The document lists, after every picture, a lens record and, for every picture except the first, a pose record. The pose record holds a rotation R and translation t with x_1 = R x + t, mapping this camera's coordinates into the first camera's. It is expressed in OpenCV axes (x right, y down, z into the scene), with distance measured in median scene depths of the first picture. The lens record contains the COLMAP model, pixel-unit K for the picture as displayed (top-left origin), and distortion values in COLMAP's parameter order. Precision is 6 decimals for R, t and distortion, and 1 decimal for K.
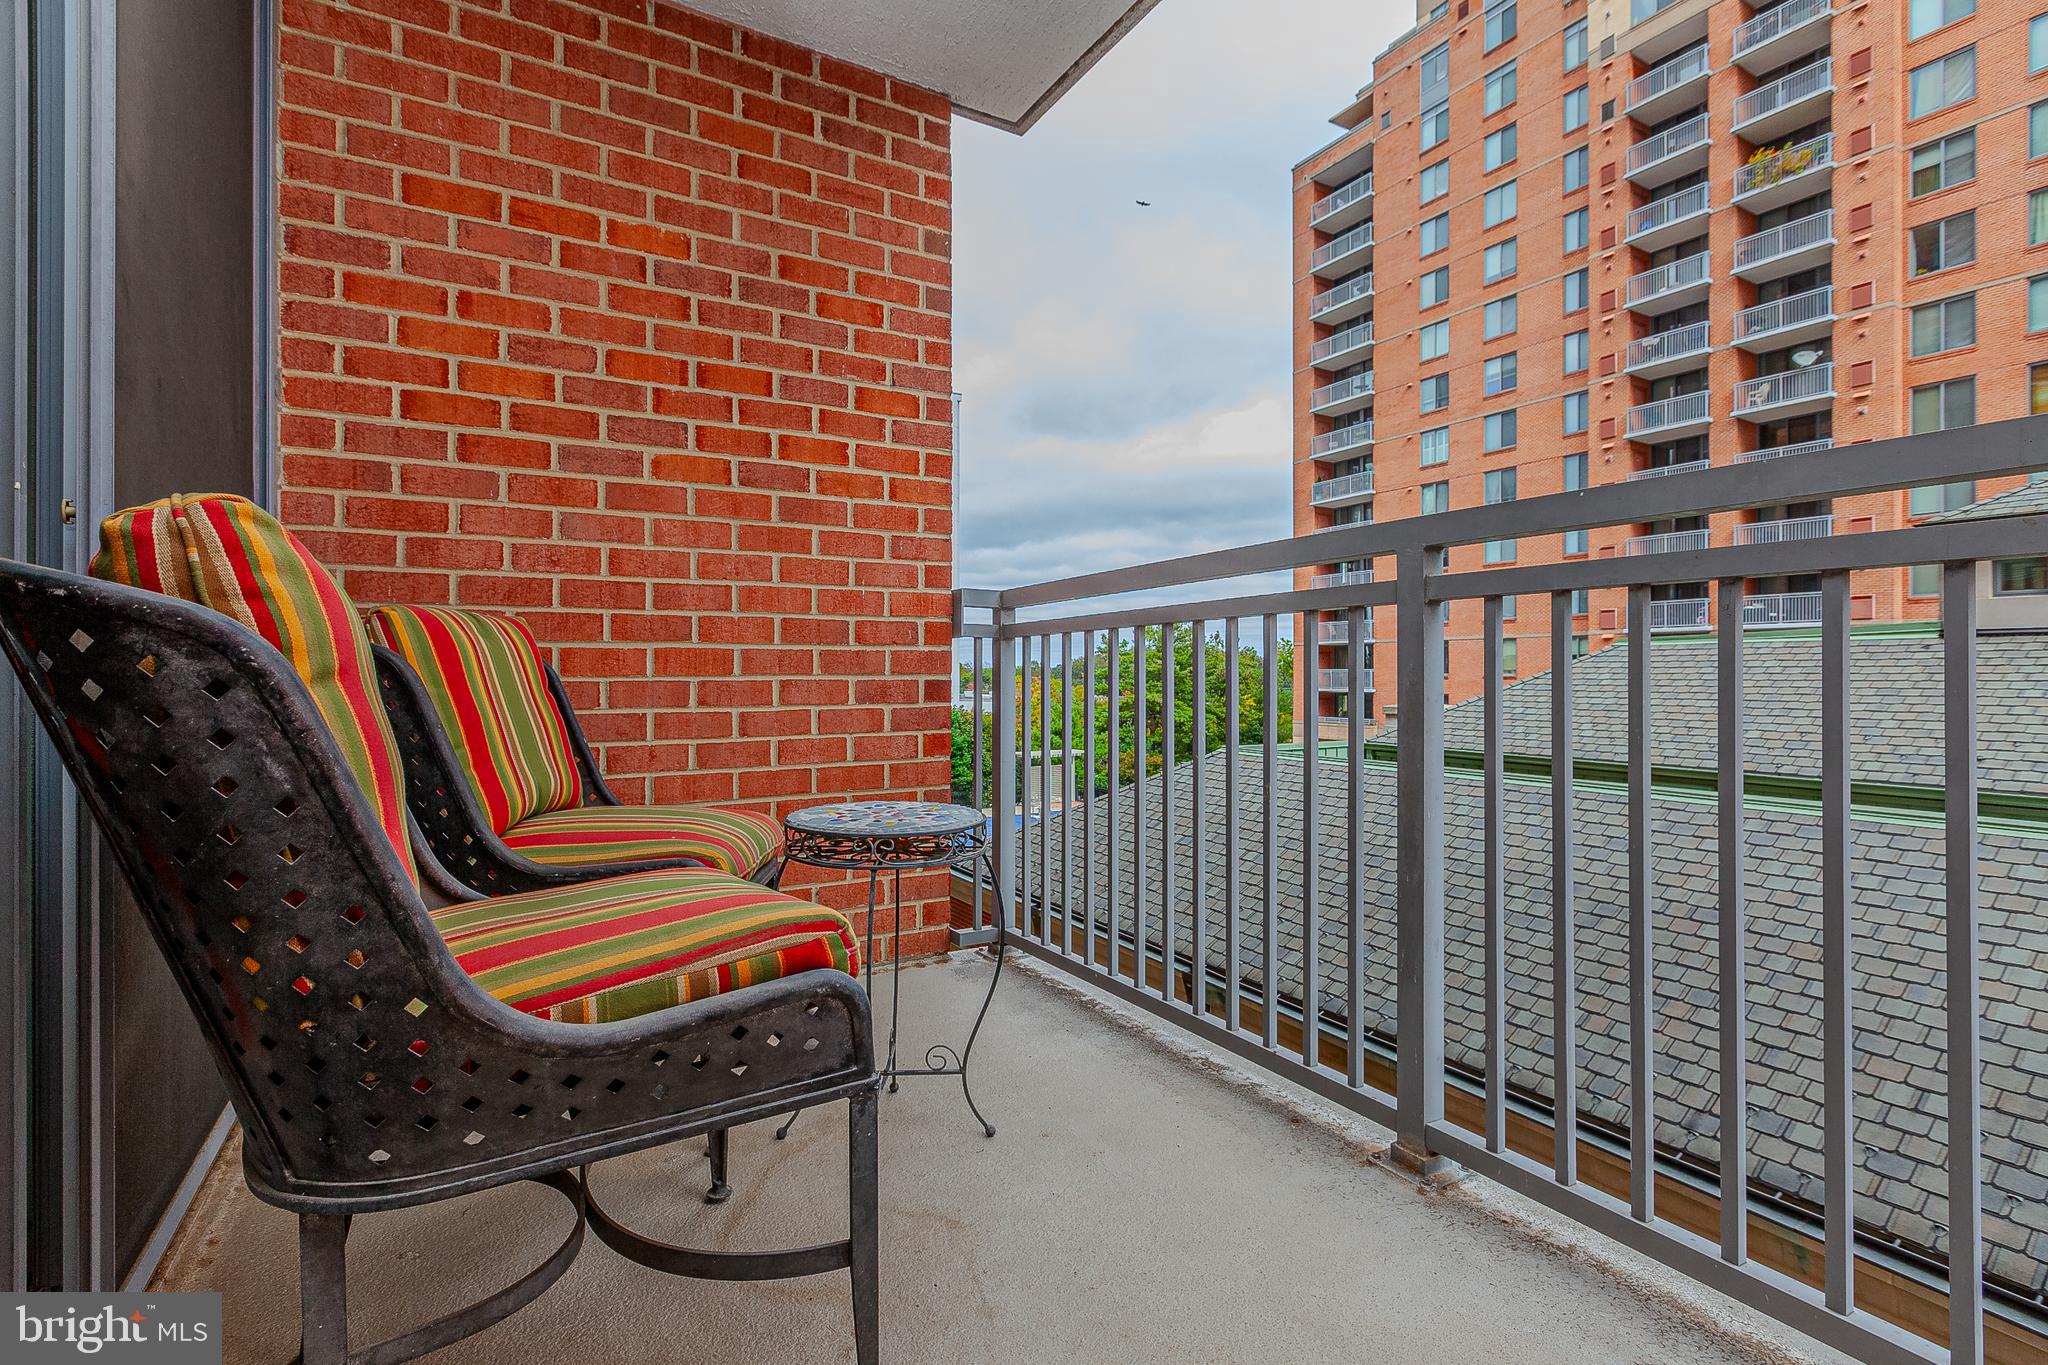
lens RADIAL K [[960.5, 0, 1022.3], [0, 960.5, 630.1], [0, 0, 1]] dist [0.002525, -0.000662]
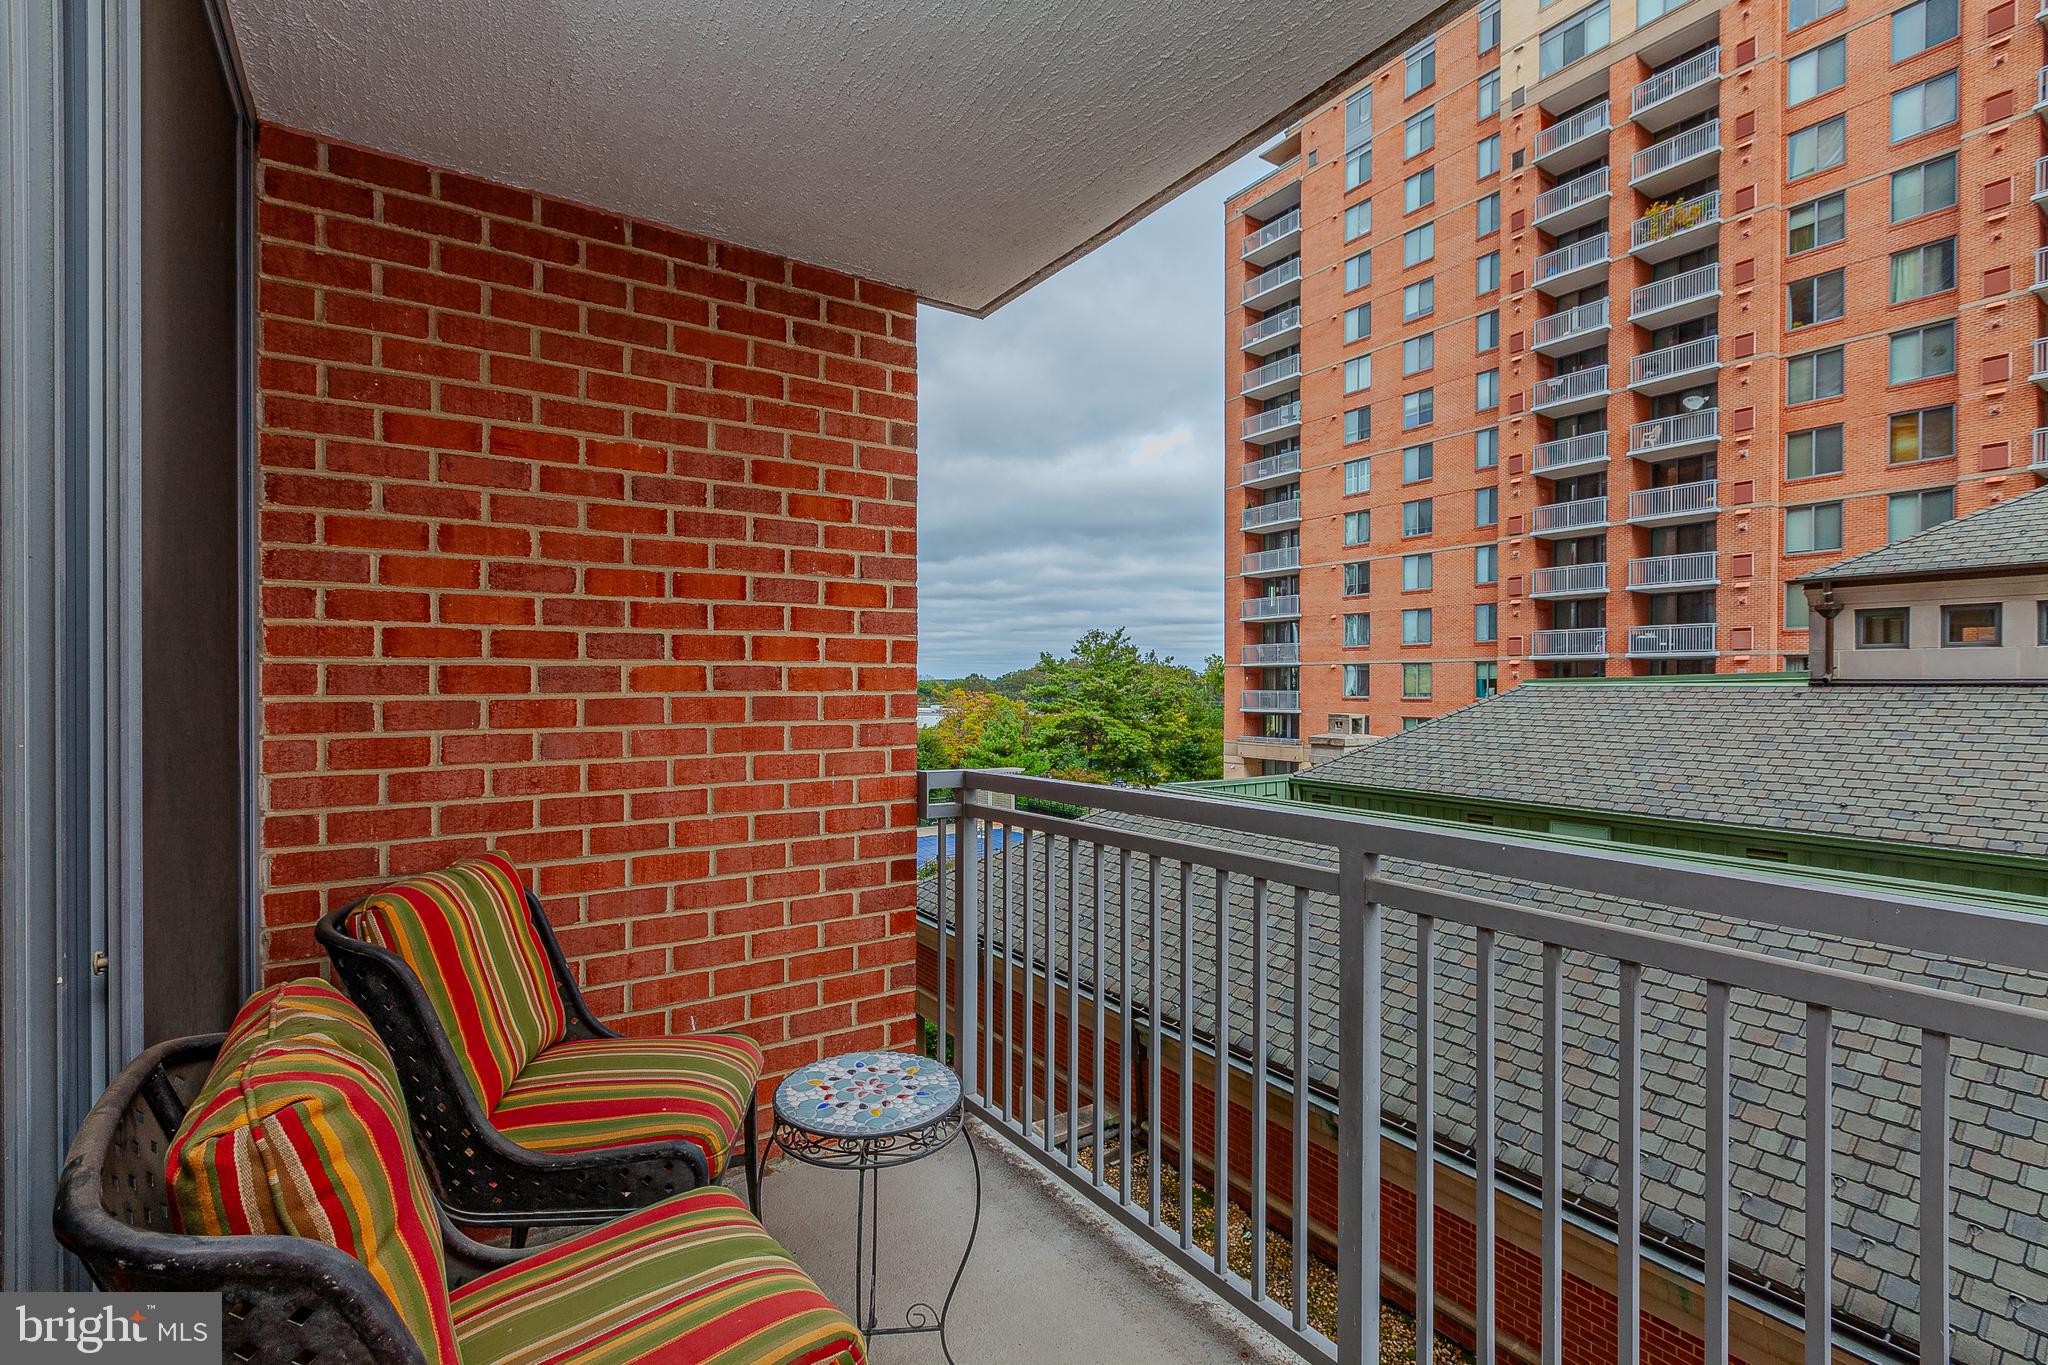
lens RADIAL K [[936.0, 0, 1021.3], [0, 936.0, 649.9], [0, 0, 1]] dist [0.001927, 0.000246]
pose [[0.998066, 0.003419, 0.062072, -0.025868], [-0.003737, 0.999980, 0.005006, -0.196359], [-0.062053, -0.005228, 0.998059, -0.029740]]
